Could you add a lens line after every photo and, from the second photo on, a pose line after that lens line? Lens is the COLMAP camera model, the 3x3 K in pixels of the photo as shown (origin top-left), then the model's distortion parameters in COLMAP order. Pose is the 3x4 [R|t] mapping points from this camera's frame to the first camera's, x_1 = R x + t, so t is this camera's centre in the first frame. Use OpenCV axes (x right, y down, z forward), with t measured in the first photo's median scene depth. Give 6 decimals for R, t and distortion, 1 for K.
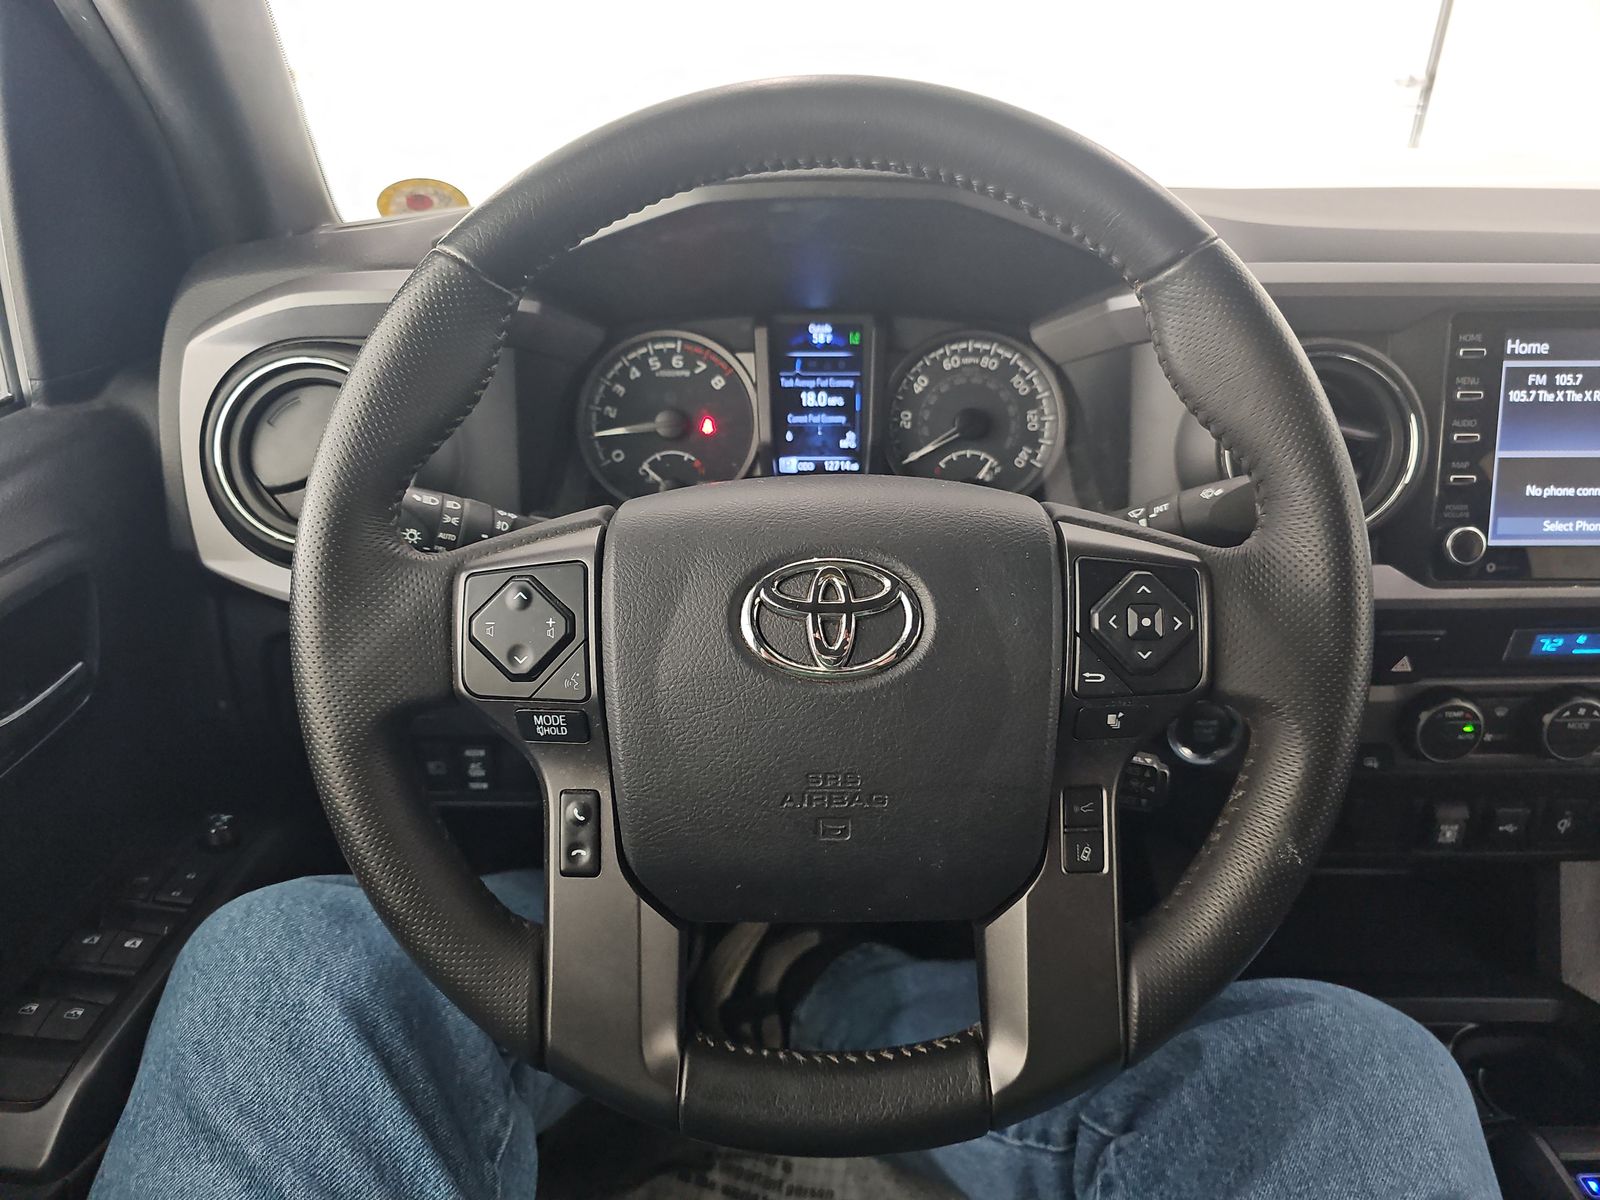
lens RADIAL K [[1047.5, 0, 769.6], [0, 1047.5, 613.1], [0, 0, 1]] dist [0.034079, -0.029661]
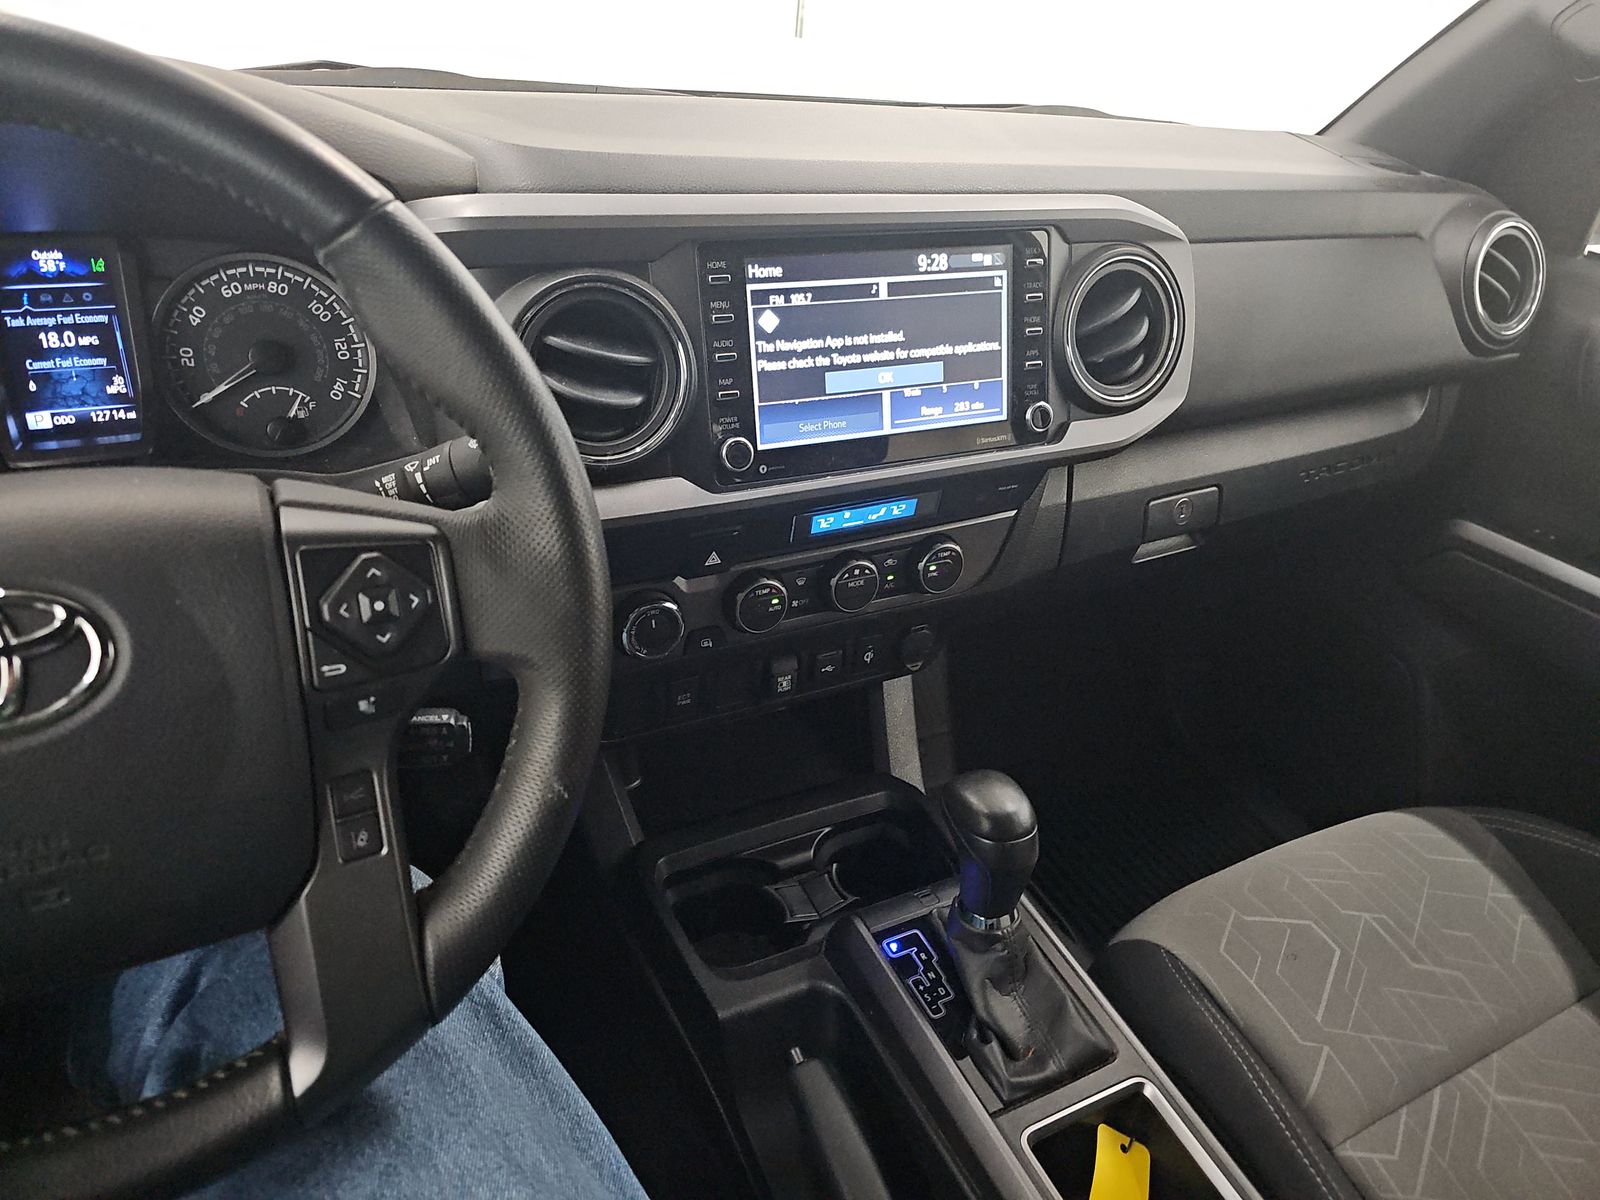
lens RADIAL K [[1047.5, 0, 791.7], [0, 1047.5, 579.7], [0, 0, 1]] dist [0.034079, -0.029661]
pose [[0.890733, -0.162631, 0.424435, 0.177064], [0.112707, 0.983662, 0.140379, -0.068270], [-0.440331, -0.077204, 0.894510, -0.034236]]
